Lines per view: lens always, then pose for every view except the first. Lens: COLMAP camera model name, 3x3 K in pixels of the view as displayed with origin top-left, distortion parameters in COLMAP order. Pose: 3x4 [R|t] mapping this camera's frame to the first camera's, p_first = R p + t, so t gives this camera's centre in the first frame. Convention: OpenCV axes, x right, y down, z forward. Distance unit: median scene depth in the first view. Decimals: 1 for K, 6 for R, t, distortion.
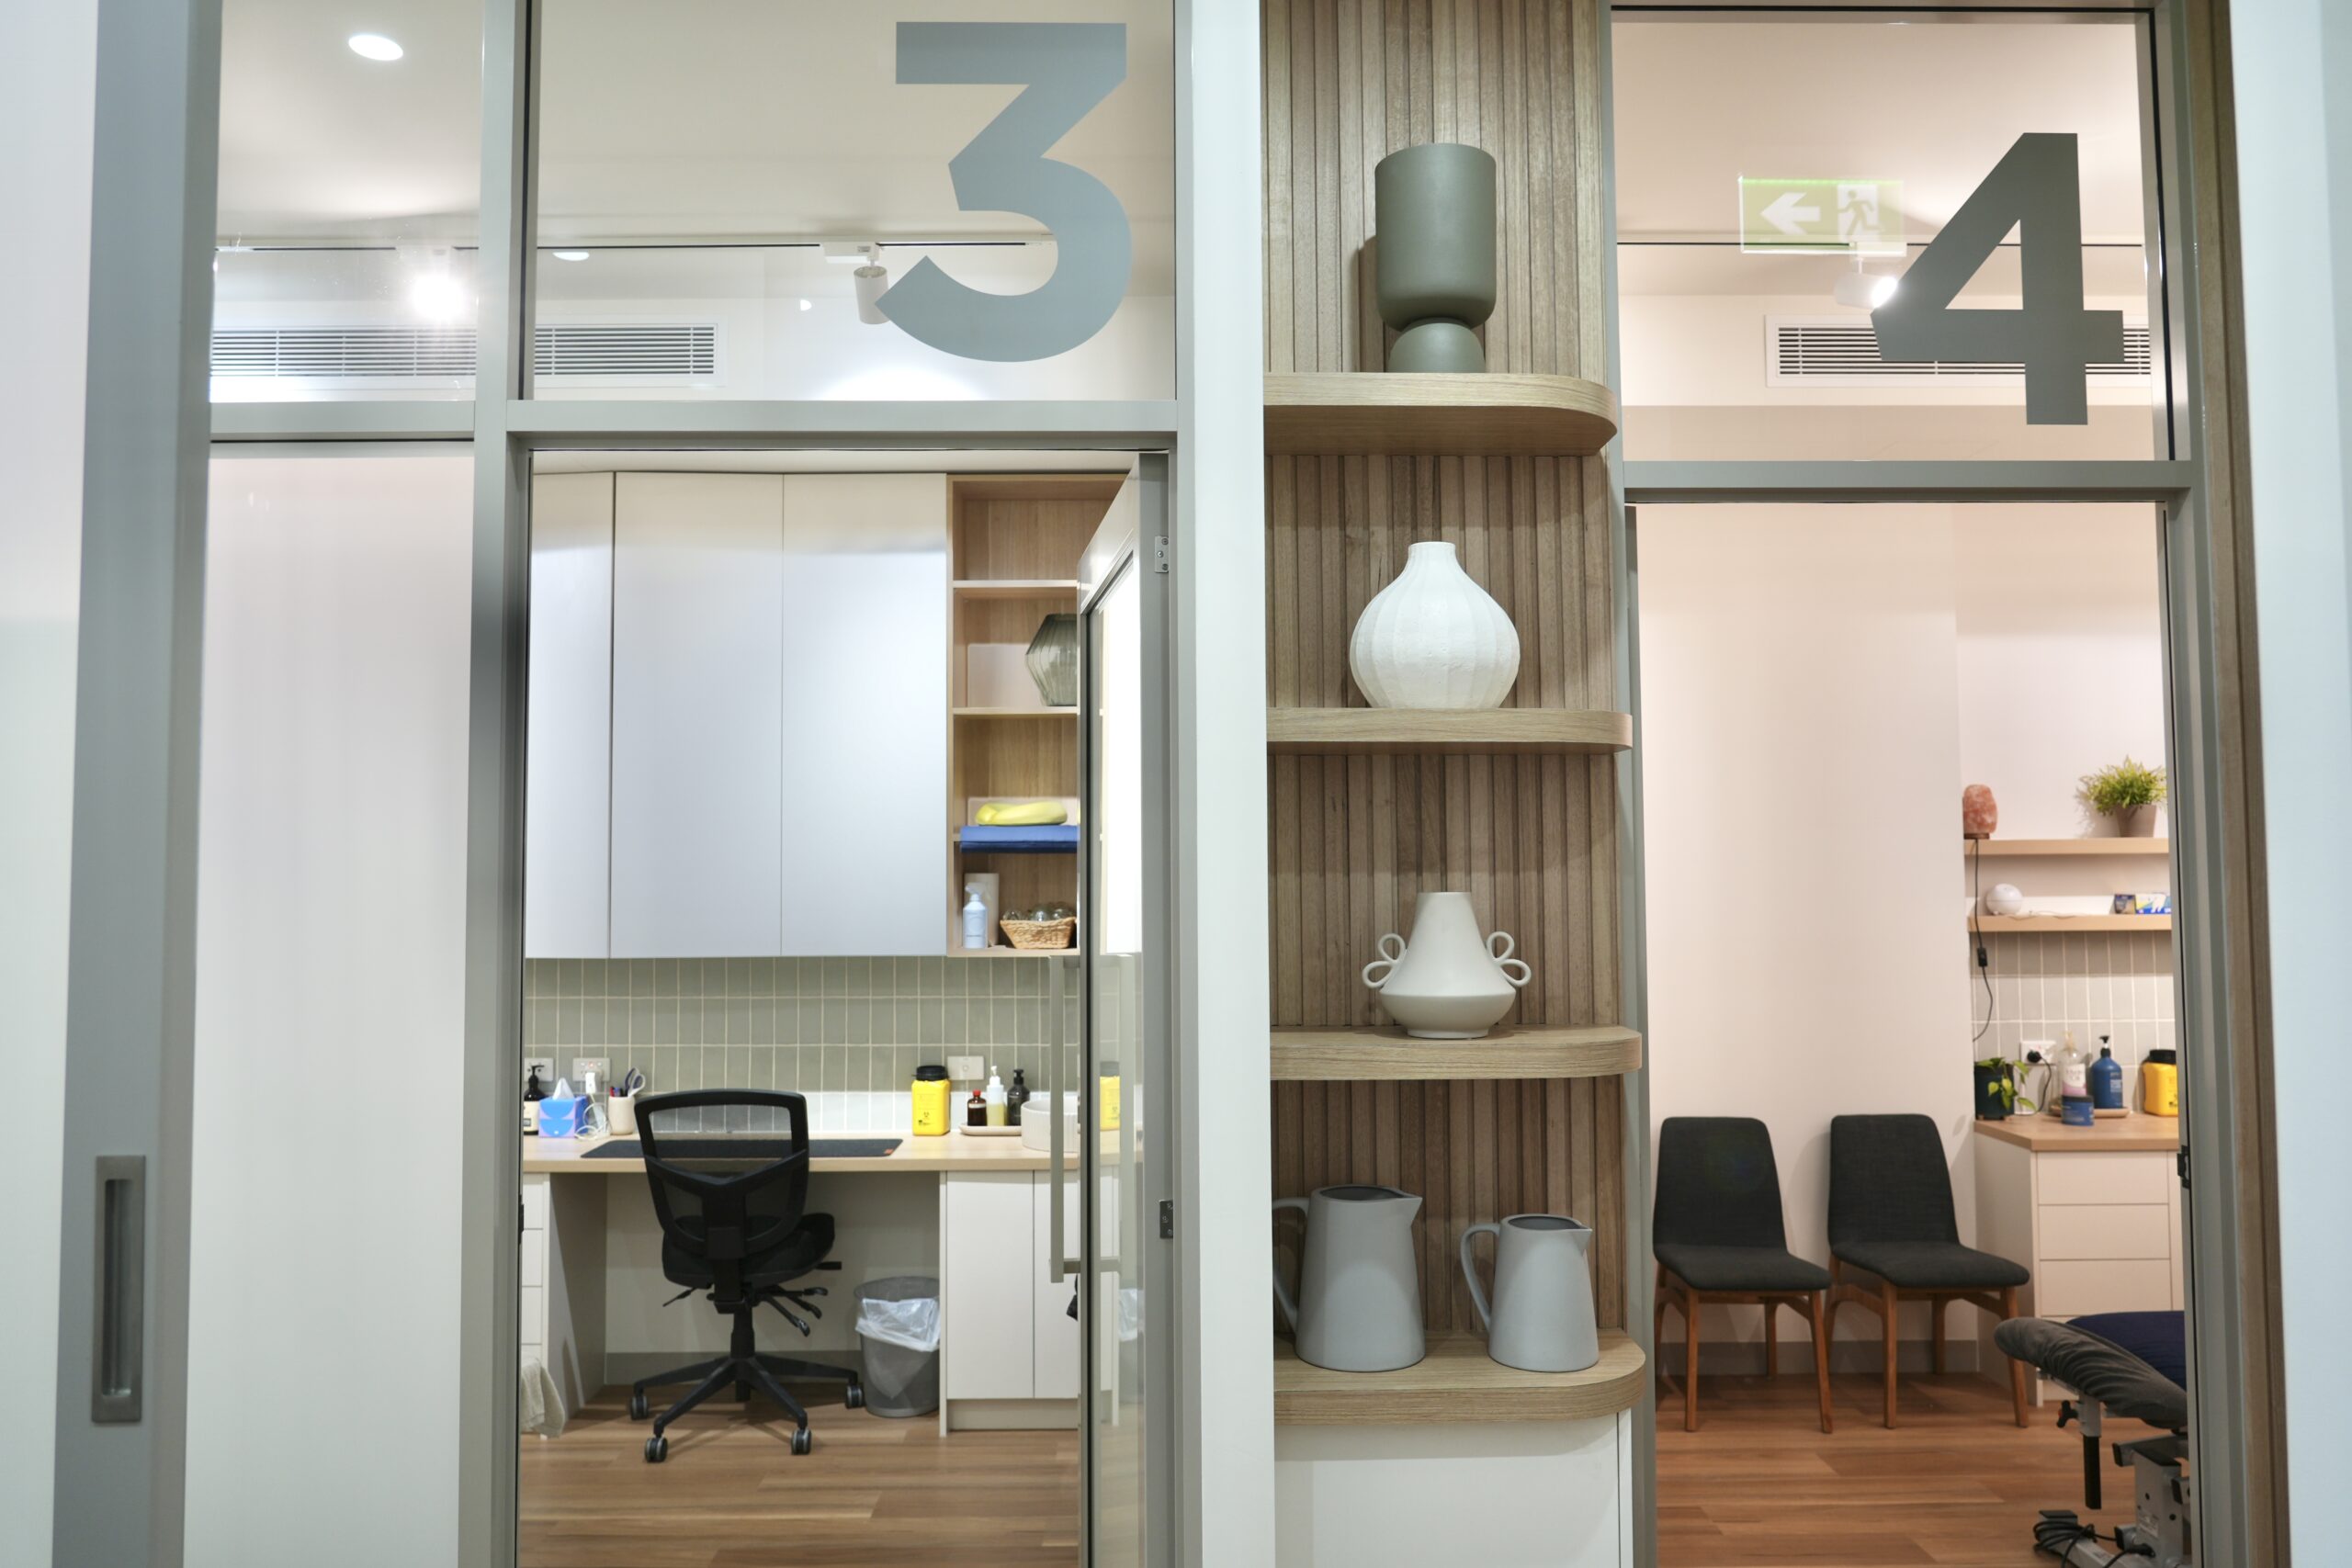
lens RADIAL K [[1587.3, 0, 1178.0], [0, 1587.3, 787.0], [0, 0, 1]] dist [-0.024639, 0.007574]
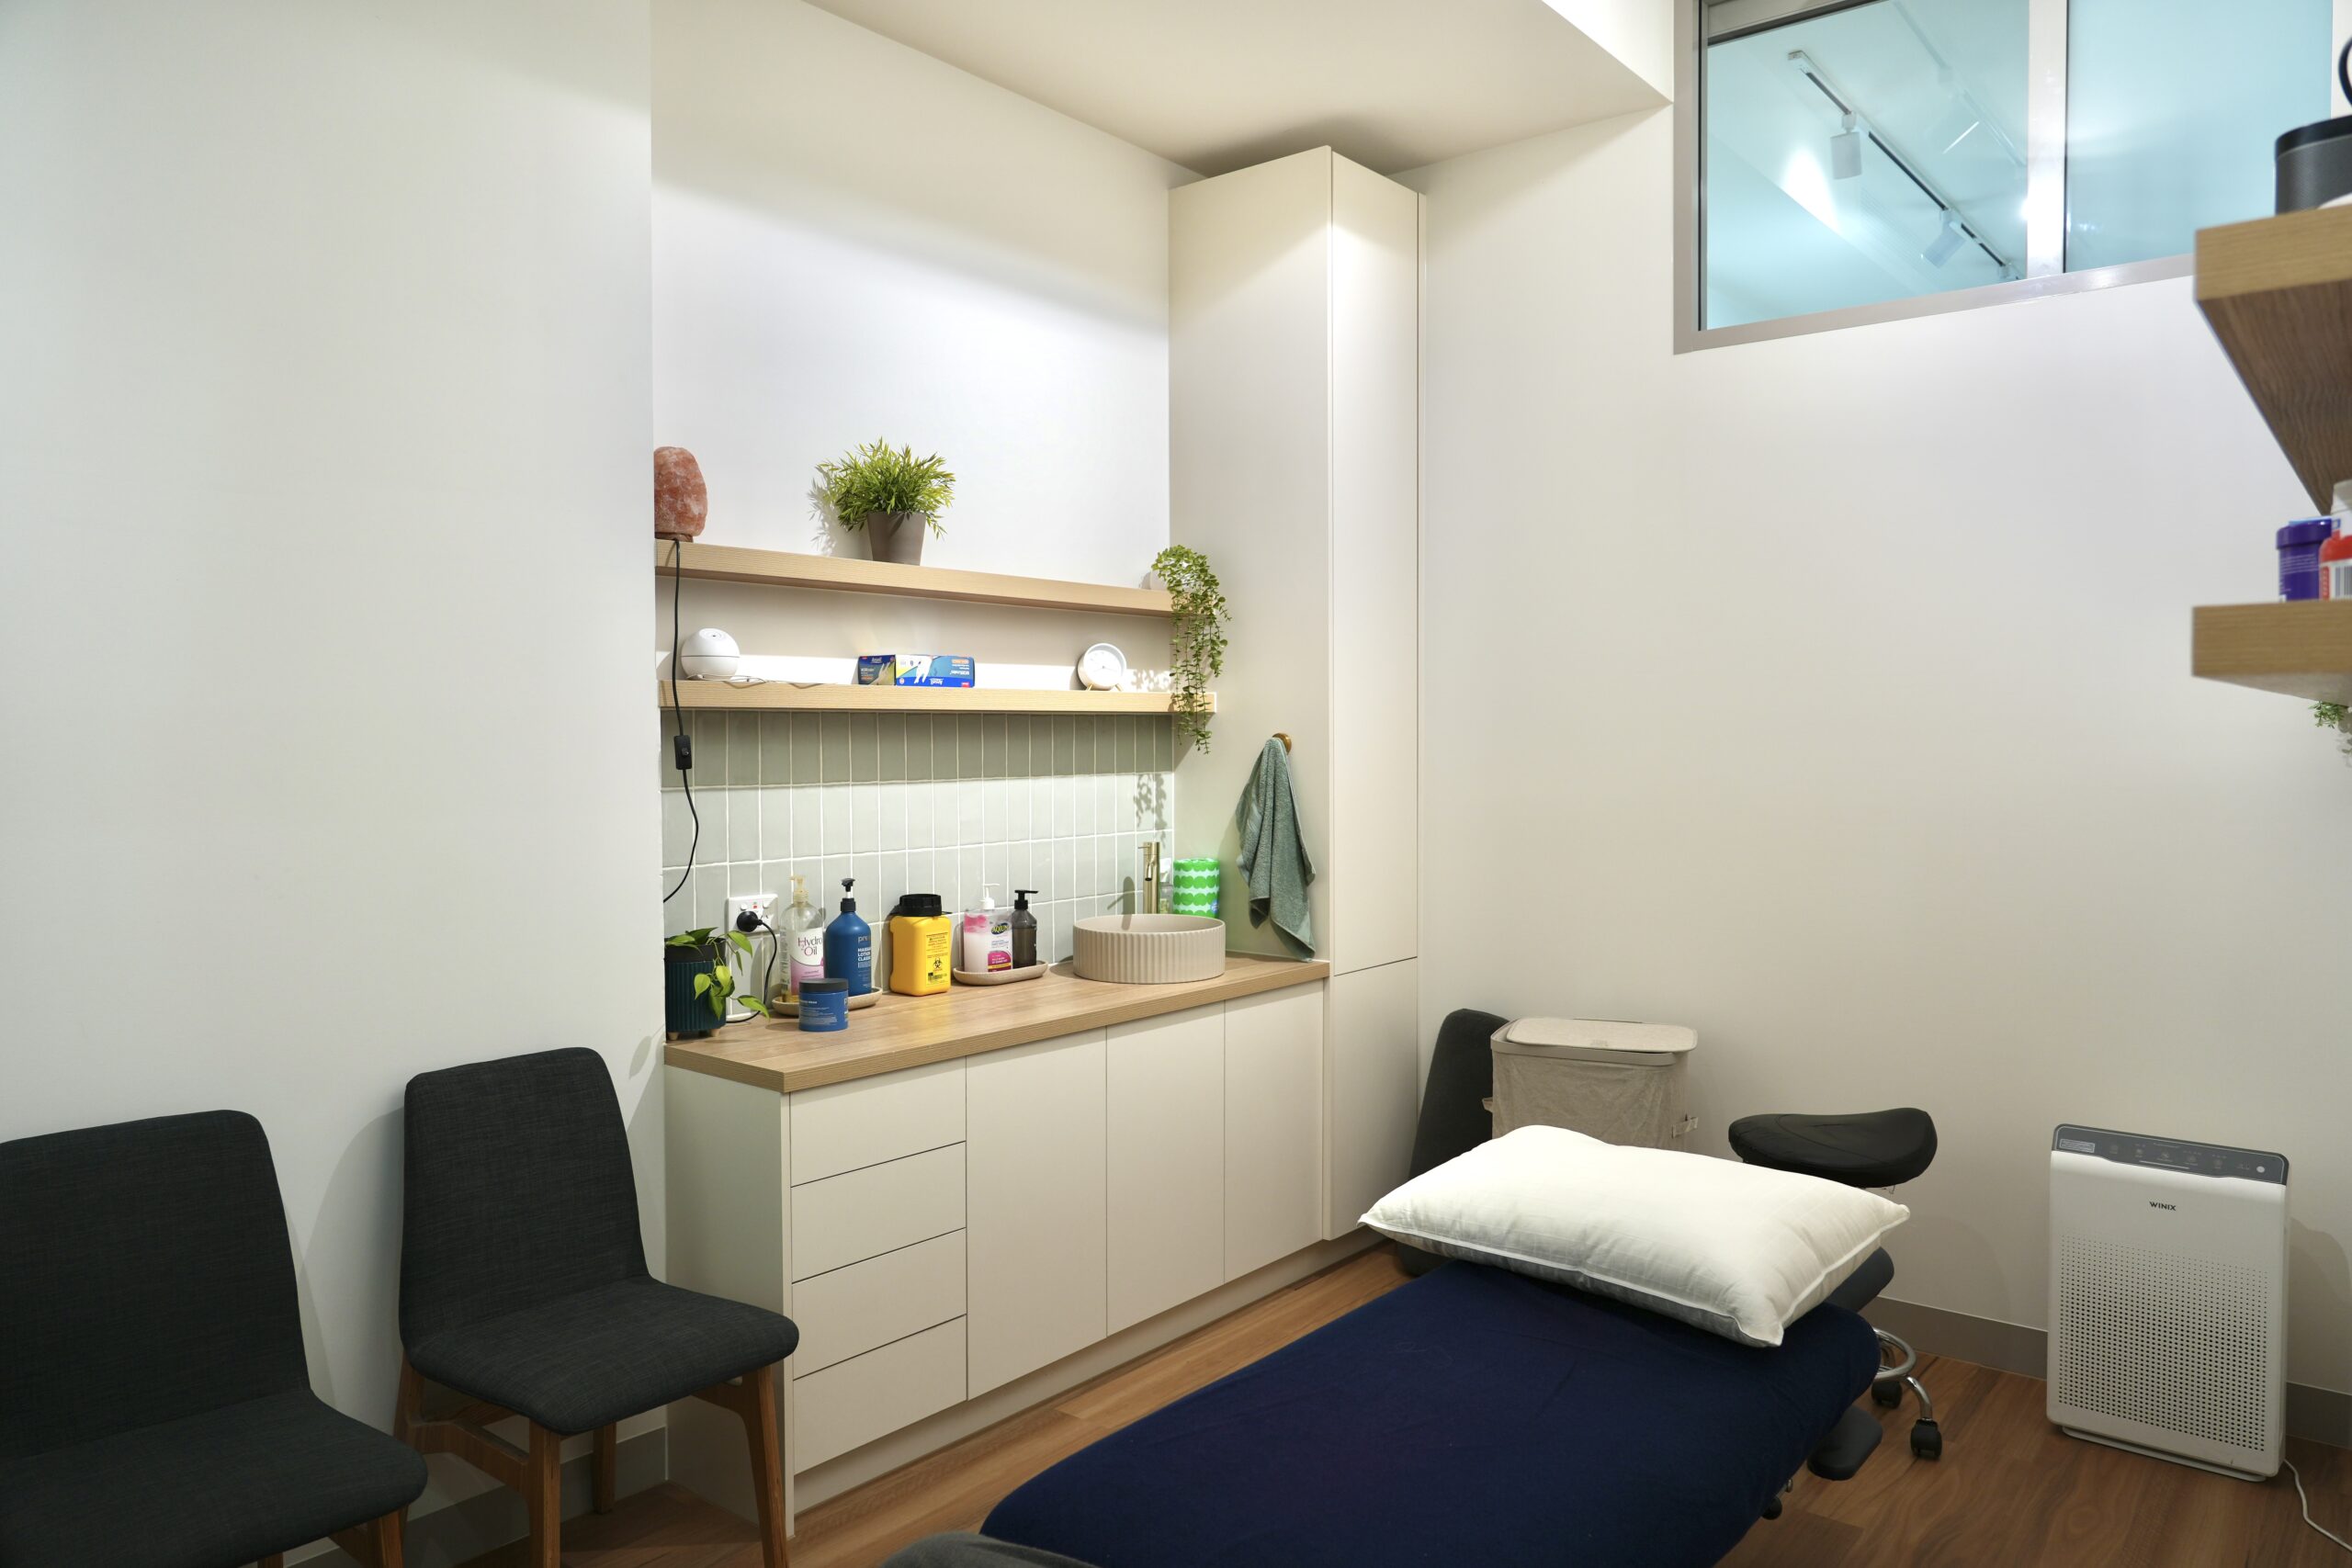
lens RADIAL K [[1587.3, 0, 1178.0], [0, 1587.3, 787.0], [0, 0, 1]] dist [-0.024639, 0.007574]
pose [[0.634255, -0.020584, 0.772850, 0.186599], [-0.046791, 0.996791, 0.064949, 0.074831], [-0.771706, -0.077357, 0.631257, 0.506011]]
